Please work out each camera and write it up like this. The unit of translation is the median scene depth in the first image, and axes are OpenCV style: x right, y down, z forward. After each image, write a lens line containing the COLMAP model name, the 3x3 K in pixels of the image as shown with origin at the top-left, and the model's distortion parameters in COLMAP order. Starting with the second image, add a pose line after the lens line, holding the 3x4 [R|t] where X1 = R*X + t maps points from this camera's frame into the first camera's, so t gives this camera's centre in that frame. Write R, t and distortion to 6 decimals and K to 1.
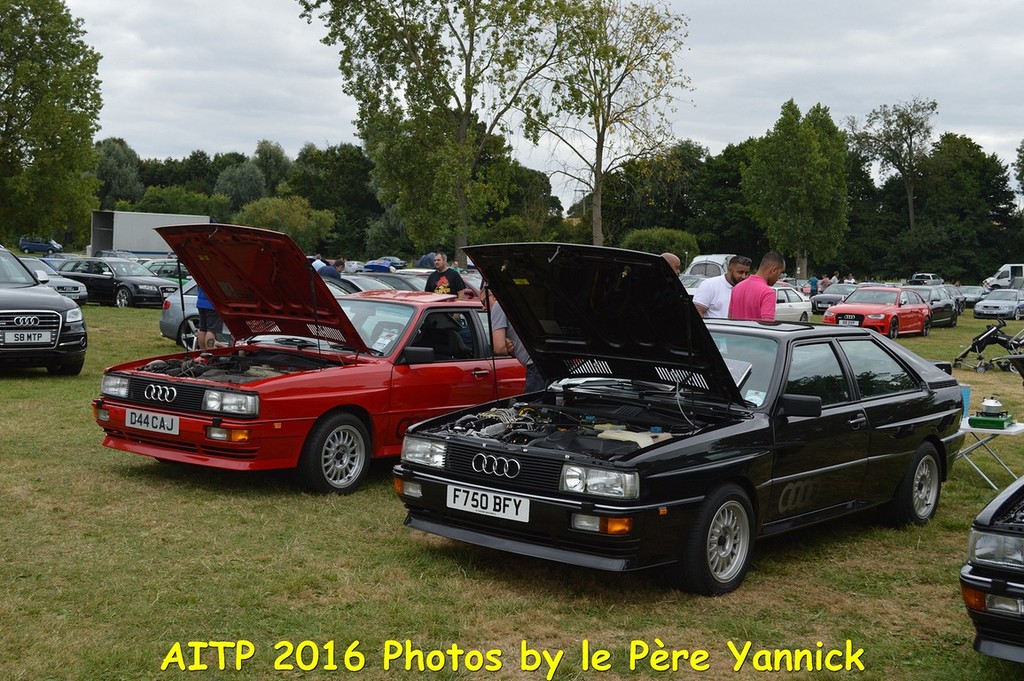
lens RADIAL K [[1338.0, 0, 512.0], [0, 1338.0, 340.5], [0, 0, 1]] dist [-0.025724, -0.006535]
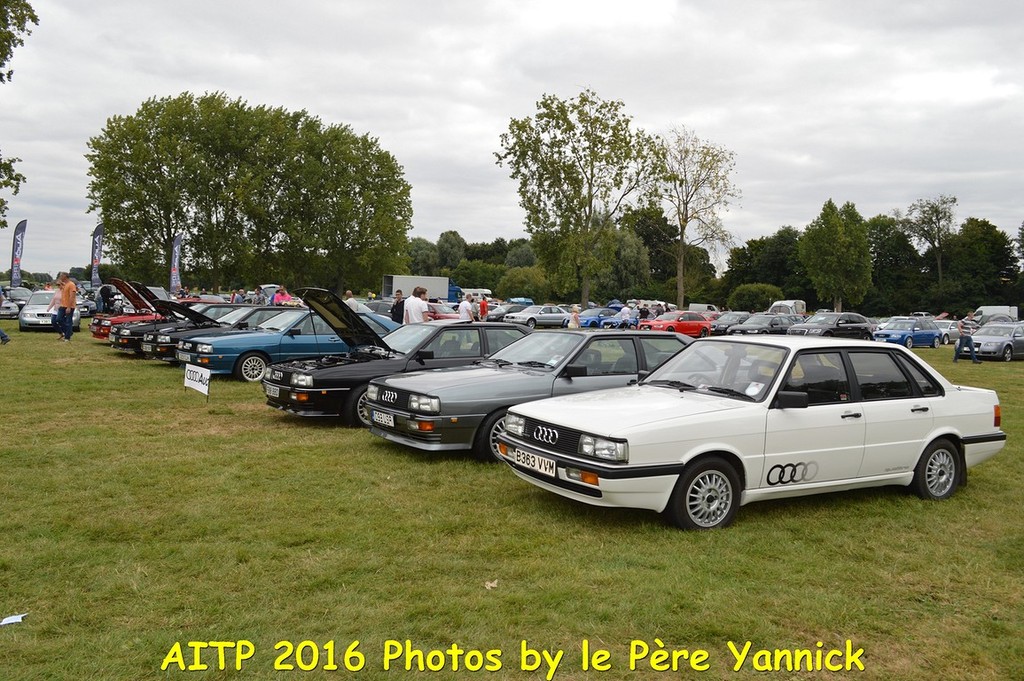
lens RADIAL K [[886.3, 0, 507.8], [0, 886.3, 334.6], [0, 0, 1]] dist [-0.021960, 0.004049]
pose [[0.967241, 0.009083, -0.253698, 0.136274], [-0.016357, 0.999513, -0.026576, 0.011385], [0.253333, 0.029855, 0.966918, -0.103339]]
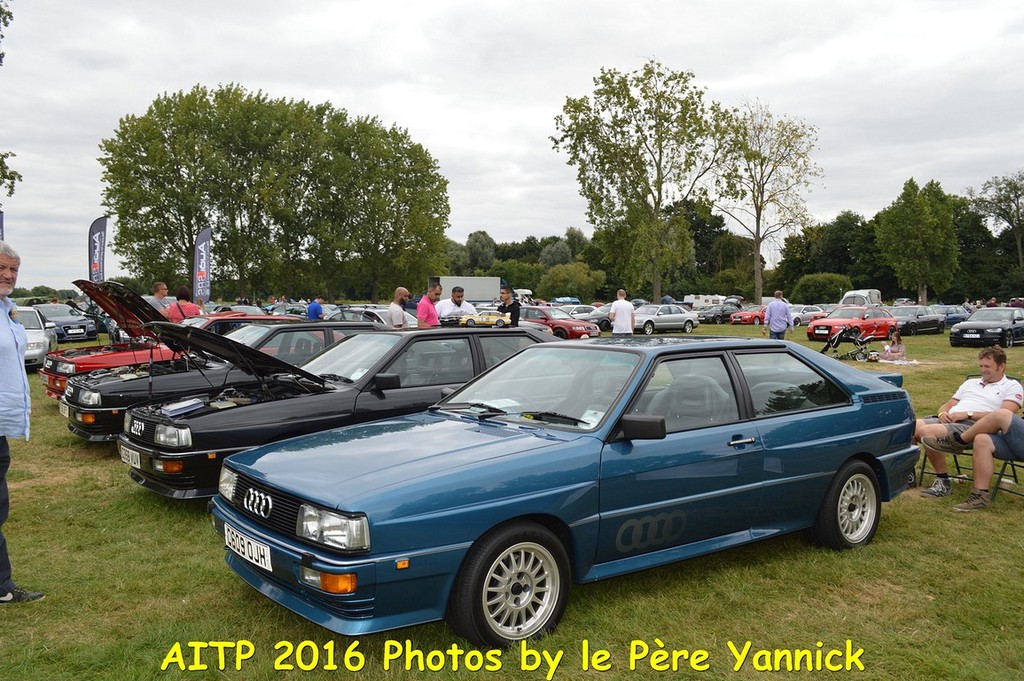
lens RADIAL K [[881.4, 0, 512.0], [0, 881.4, 340.5], [0, 0, 1]] dist [-0.013175, -0.011520]
pose [[0.961912, -0.021342, -0.272526, 0.066557], [0.016470, 0.999661, -0.020153, 0.003554], [0.272864, 0.014897, 0.961937, -0.006948]]
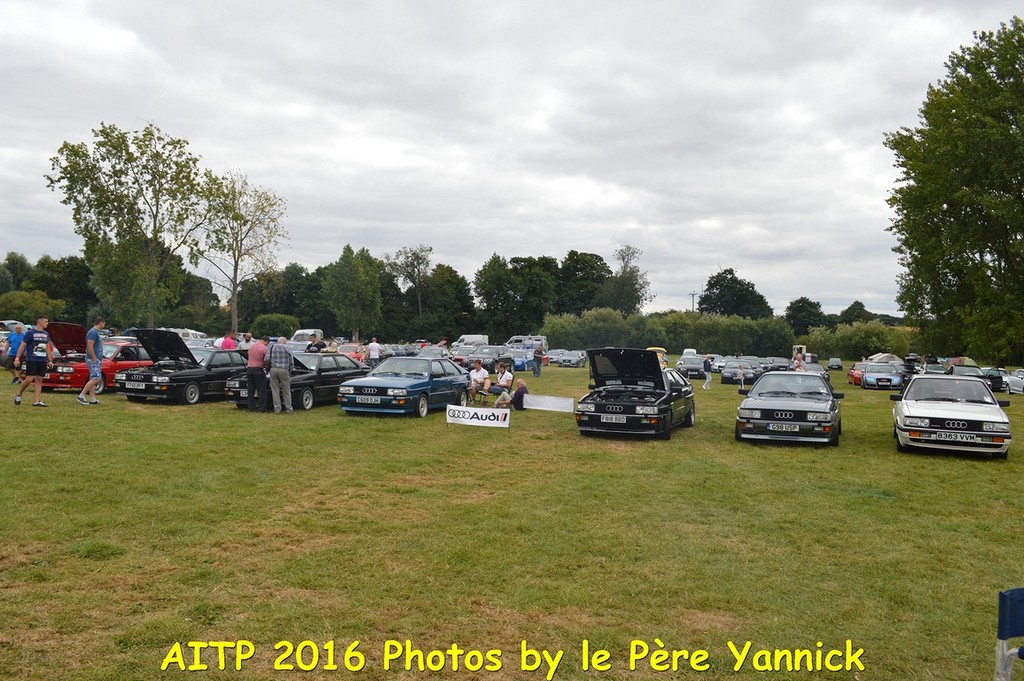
lens RADIAL K [[818.2, 0, 512.0], [0, 818.2, 340.5], [0, 0, 1]] dist [-0.022844, 0.005878]
pose [[0.930633, 0.000062, 0.365954, 0.010648], [0.018326, 0.998738, -0.046772, 0.008024], [-0.365495, 0.050233, 0.929457, -0.136796]]
